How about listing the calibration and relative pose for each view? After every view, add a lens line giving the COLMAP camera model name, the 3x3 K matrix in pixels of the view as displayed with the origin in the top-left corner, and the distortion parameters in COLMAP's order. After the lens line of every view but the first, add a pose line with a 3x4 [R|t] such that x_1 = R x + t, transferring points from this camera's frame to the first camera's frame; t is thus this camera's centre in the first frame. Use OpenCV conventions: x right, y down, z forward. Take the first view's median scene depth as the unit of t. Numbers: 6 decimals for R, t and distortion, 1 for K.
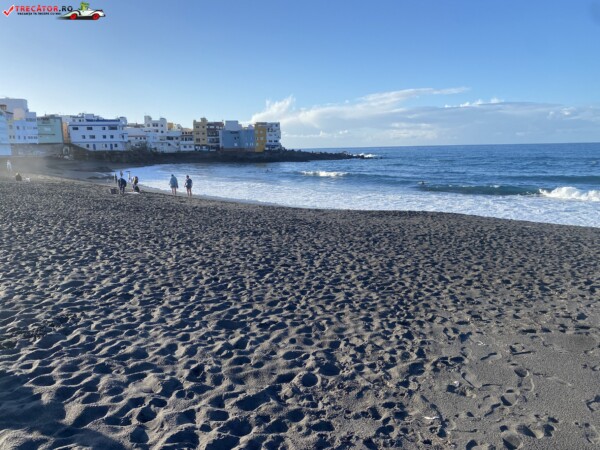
lens RADIAL K [[444.9, 0, 297.5], [0, 444.9, 225.3], [0, 0, 1]] dist [0.007634, 0.003347]
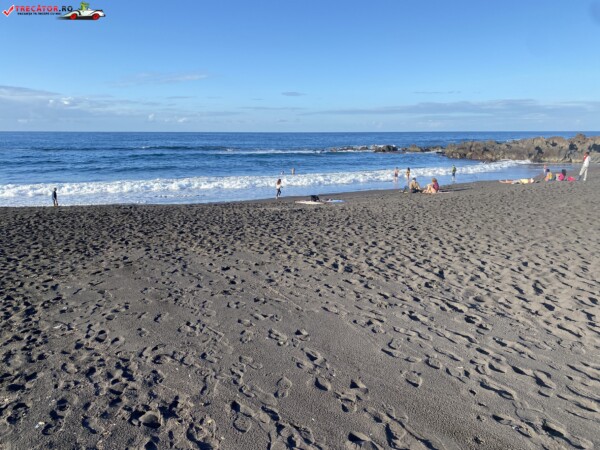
lens RADIAL K [[444.9, 0, 298.5], [0, 444.9, 227.4], [0, 0, 1]] dist [0.007634, 0.003347]
pose [[0.541782, -0.157429, 0.825644, -0.223315], [0.131906, 0.986056, 0.101459, 0.024148], [-0.830104, 0.053939, 0.554993, -0.265008]]
